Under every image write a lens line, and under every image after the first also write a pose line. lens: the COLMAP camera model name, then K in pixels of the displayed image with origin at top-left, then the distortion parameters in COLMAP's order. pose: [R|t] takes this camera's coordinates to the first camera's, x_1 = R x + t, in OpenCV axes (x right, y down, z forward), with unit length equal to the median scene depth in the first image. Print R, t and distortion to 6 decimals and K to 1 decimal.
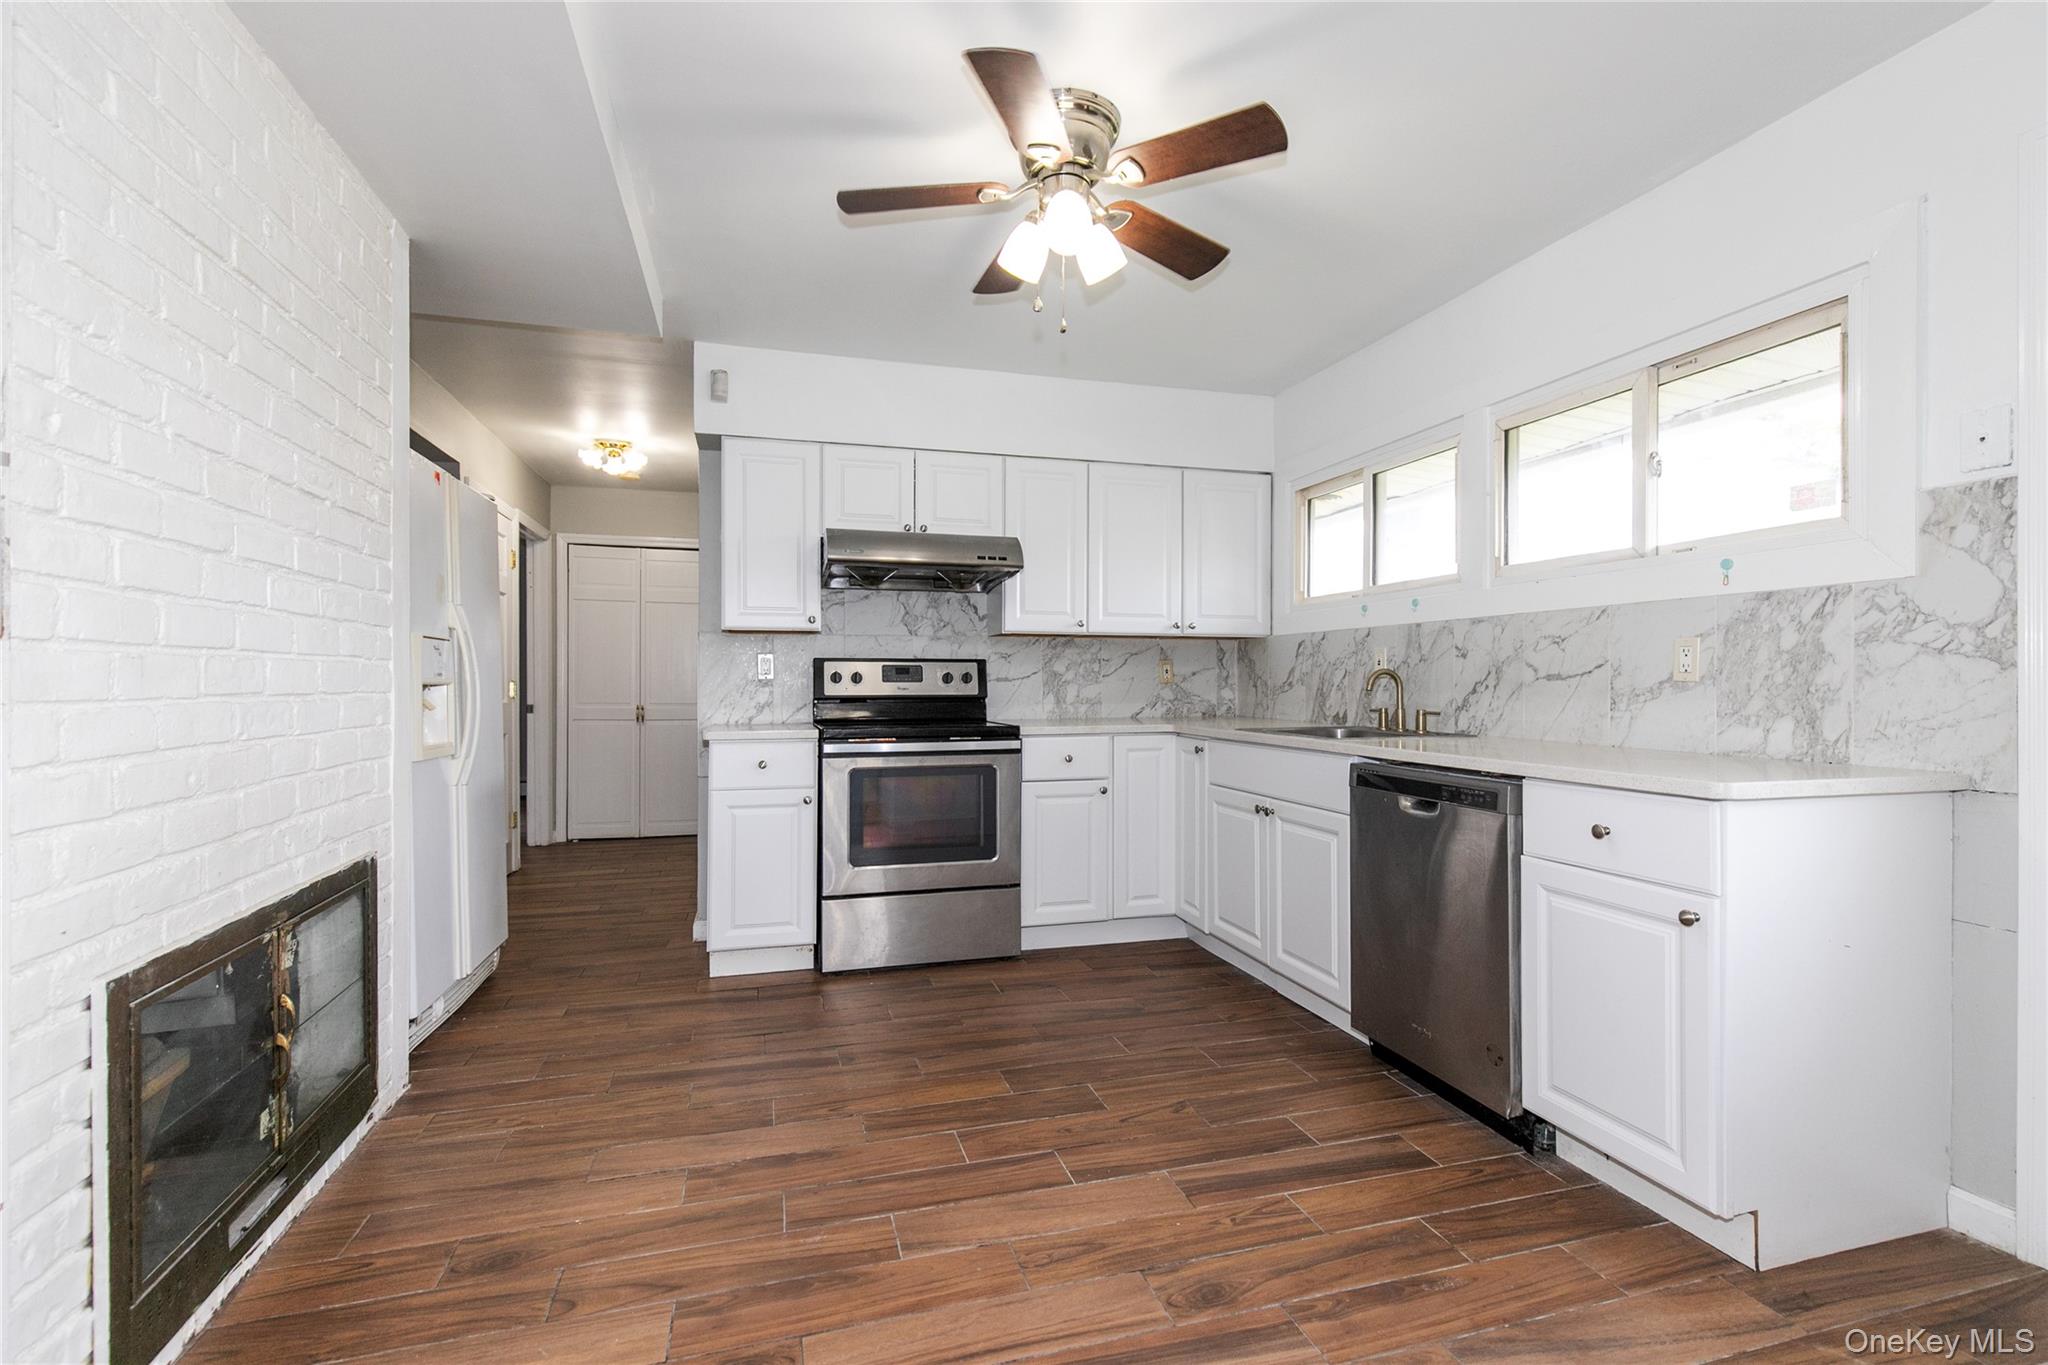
lens RADIAL K [[926.1, 0, 1024.0], [0, 926.1, 682.5], [0, 0, 1]] dist [0.004192, 0.000003]
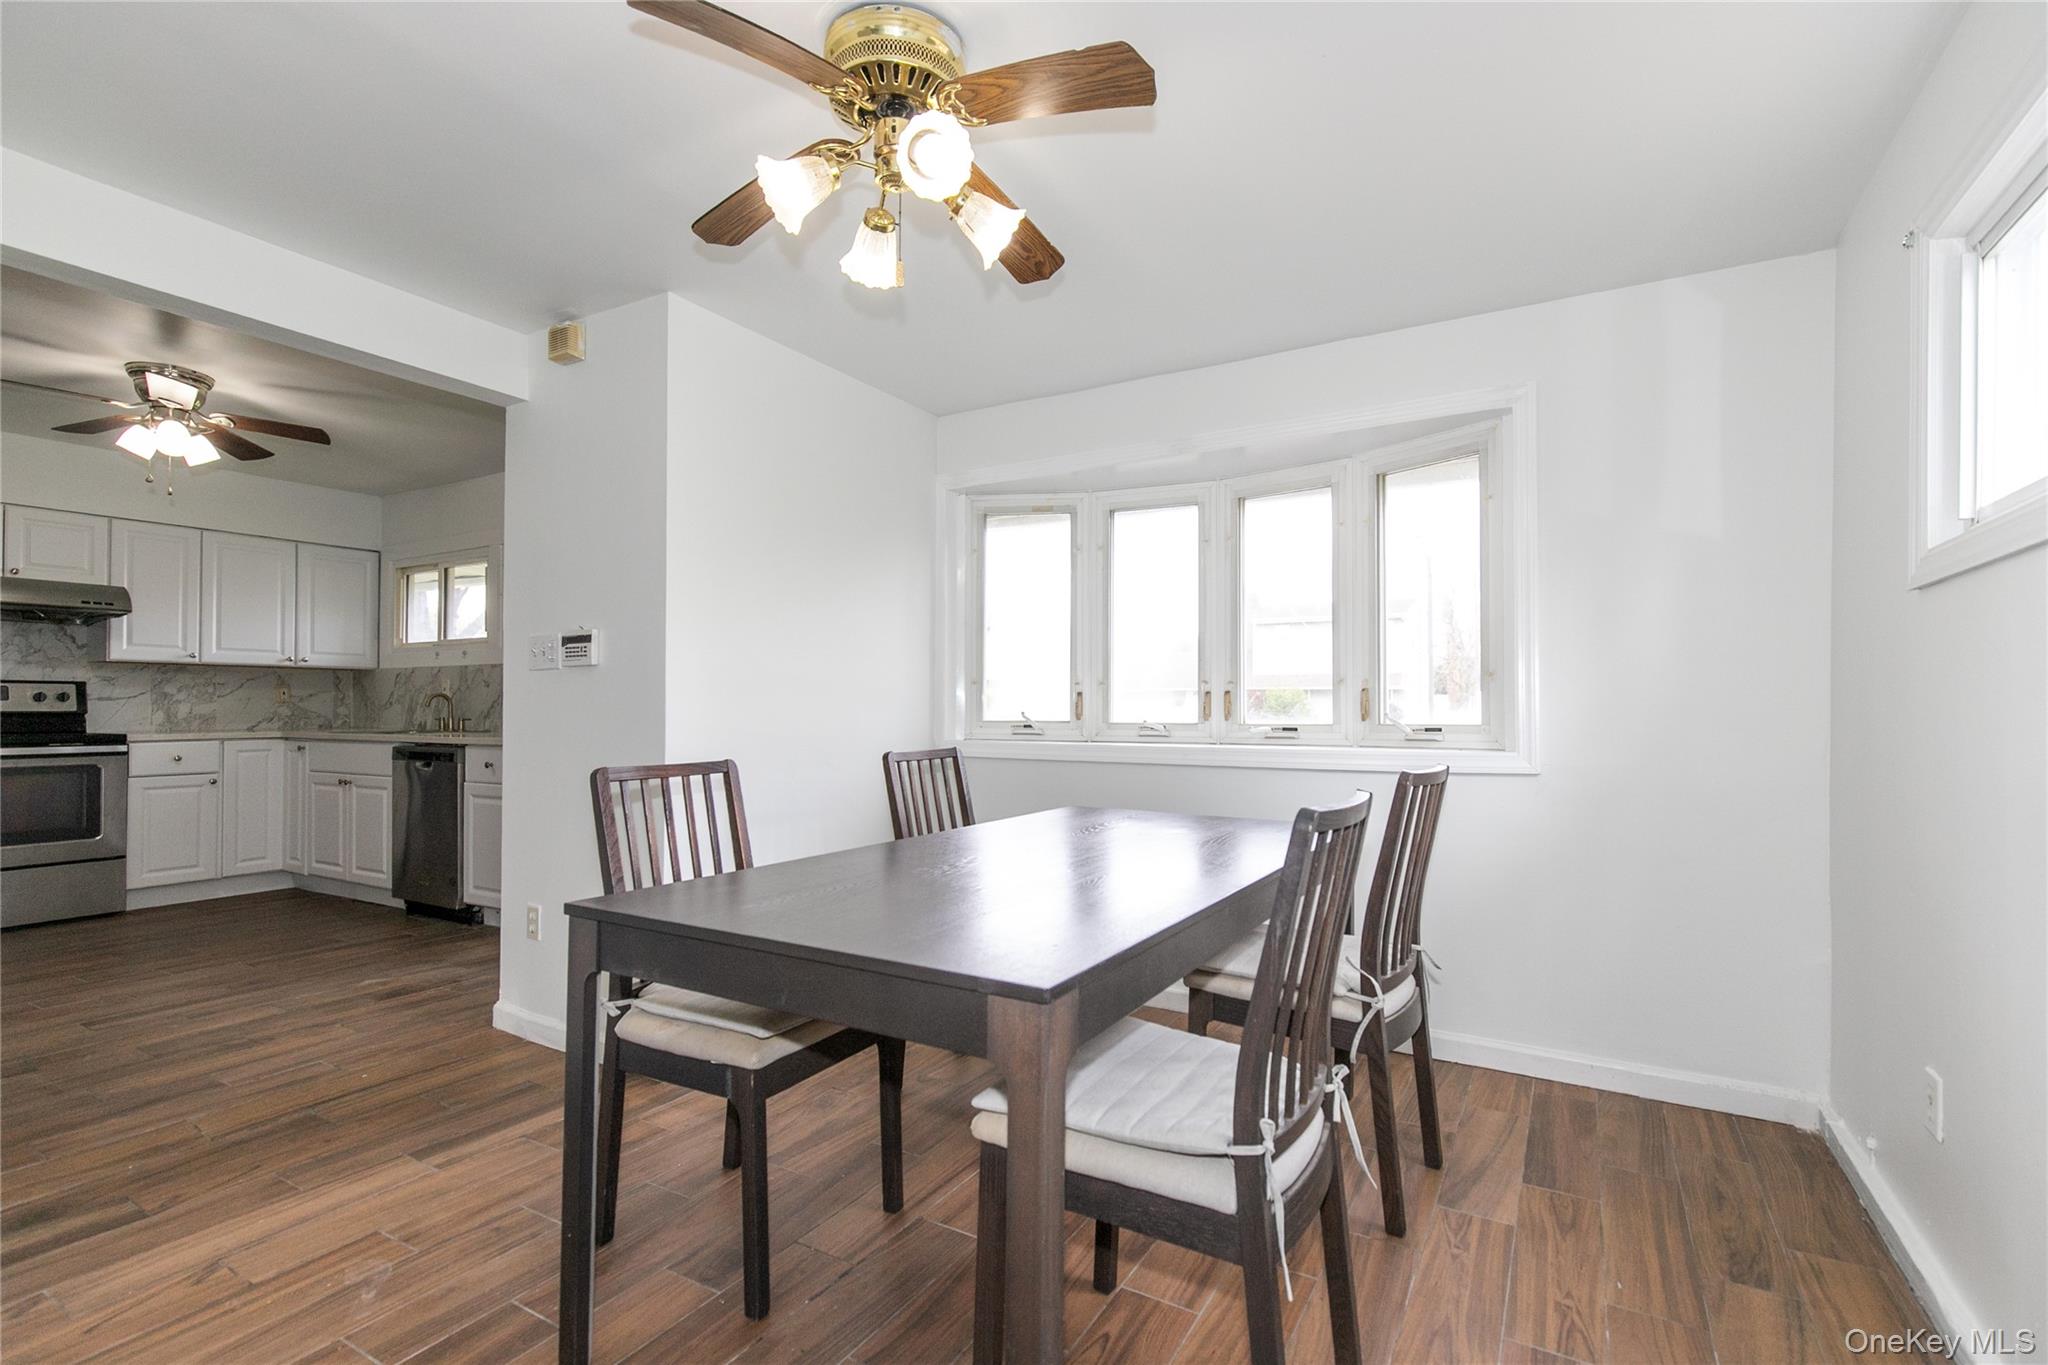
lens RADIAL K [[948.2, 0, 1048.7], [0, 948.2, 698.2], [0, 0, 1]] dist [0.001872, 0.000291]
pose [[0.712898, 0.006801, 0.701235, -0.020130], [-0.000256, 0.999955, -0.009437, 0.010047], [-0.701268, 0.006548, 0.712868, -0.993751]]
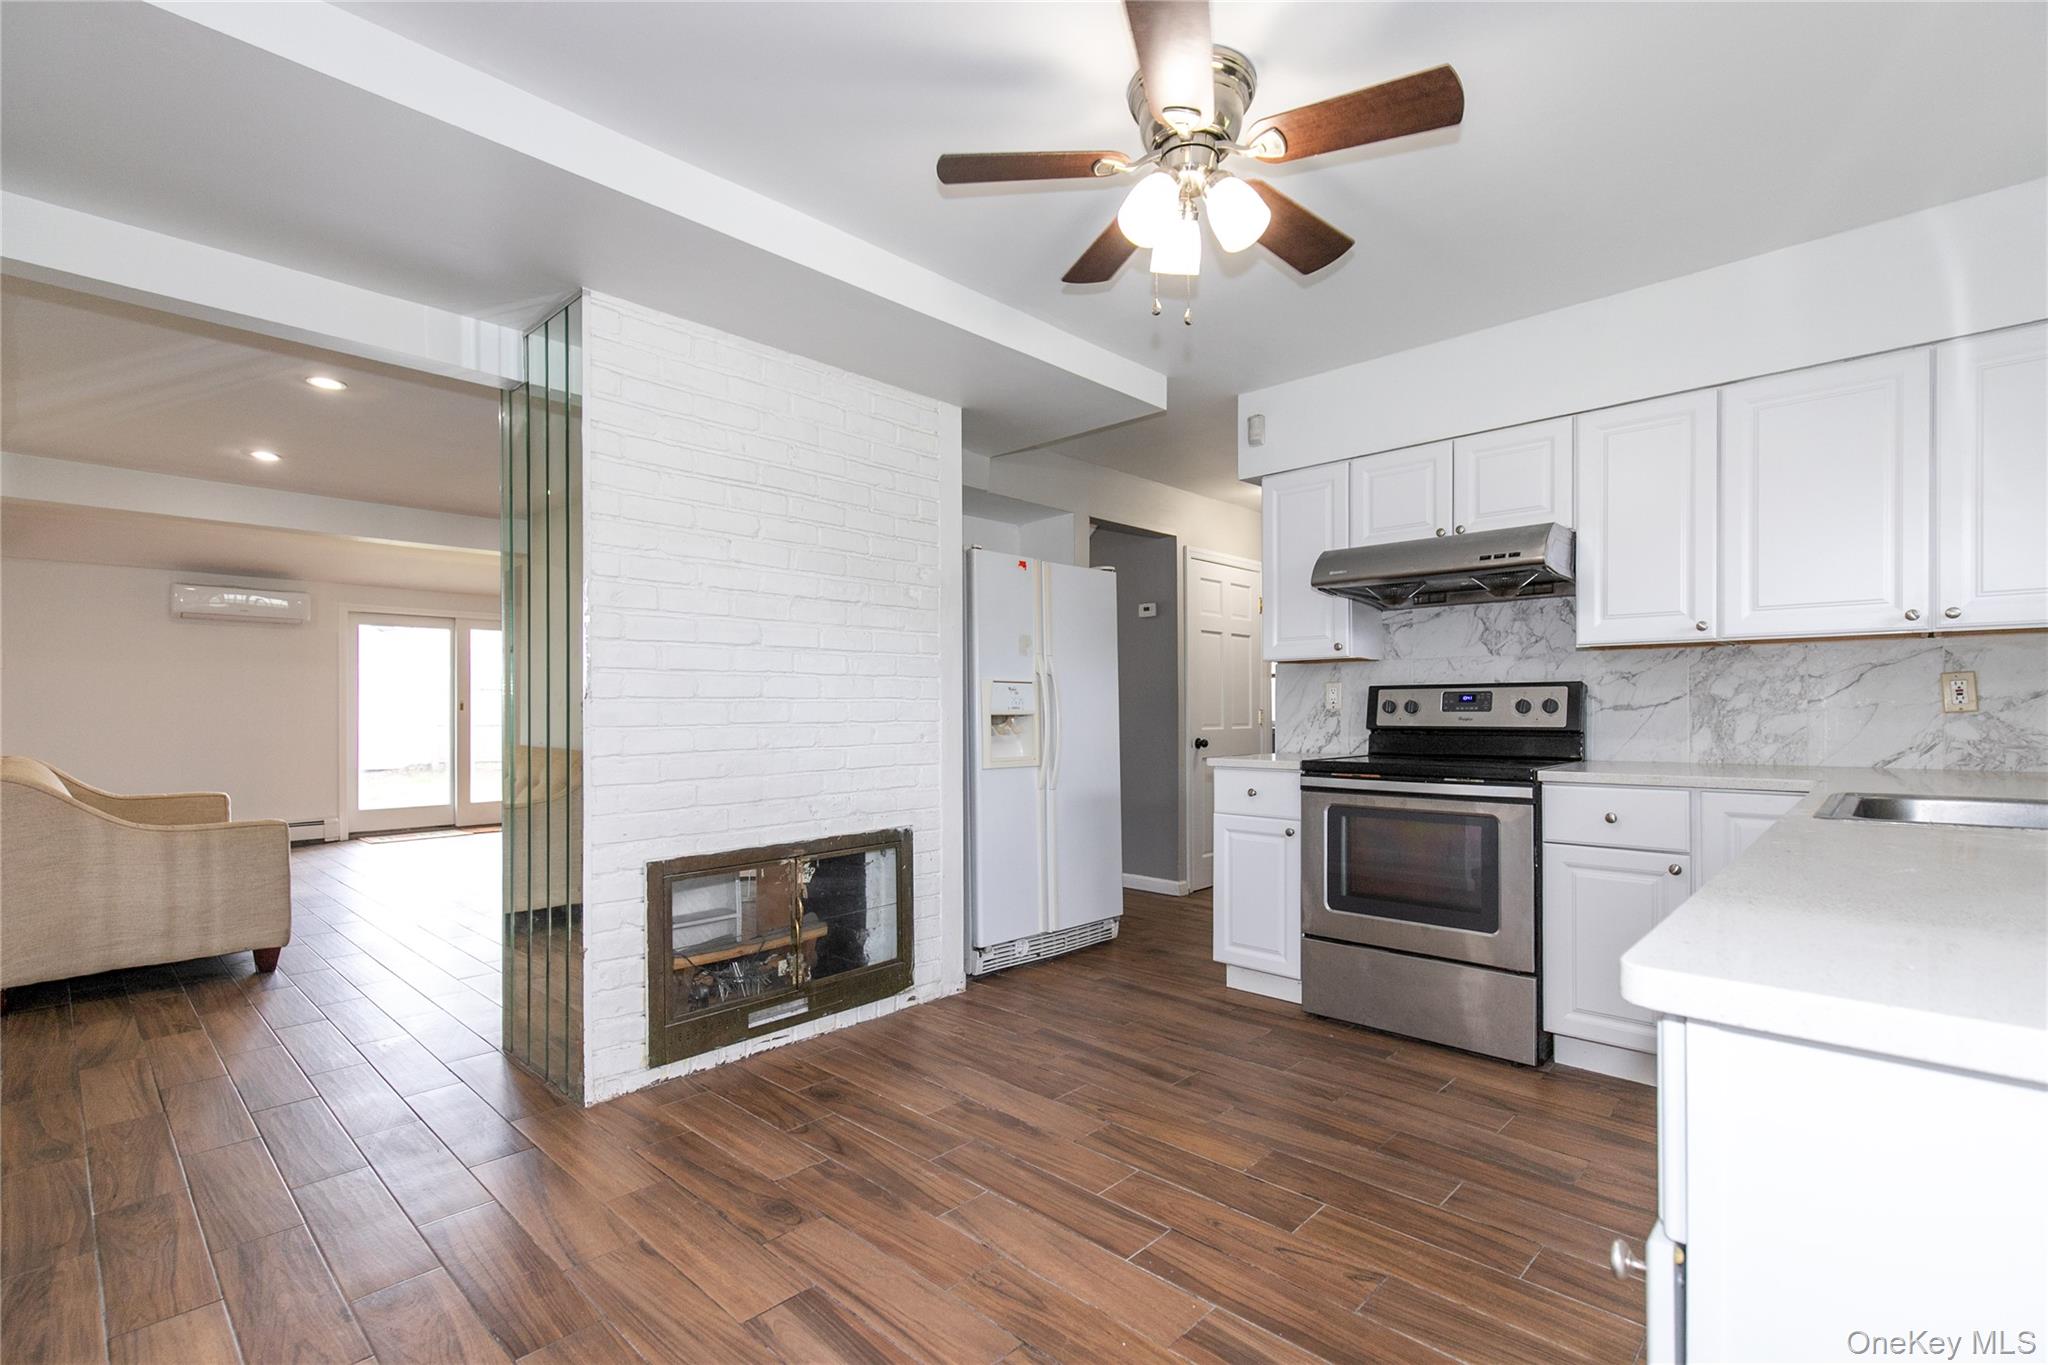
lens RADIAL K [[922.1, 0, 1046.6], [0, 922.1, 715.1], [0, 0, 1]] dist [0.001437, -0.000262]
pose [[0.514760, 0.002343, -0.857331, 0.516483], [0.004852, 0.999972, 0.005646, -0.004878], [0.857321, -0.007066, 0.514734, 0.297983]]
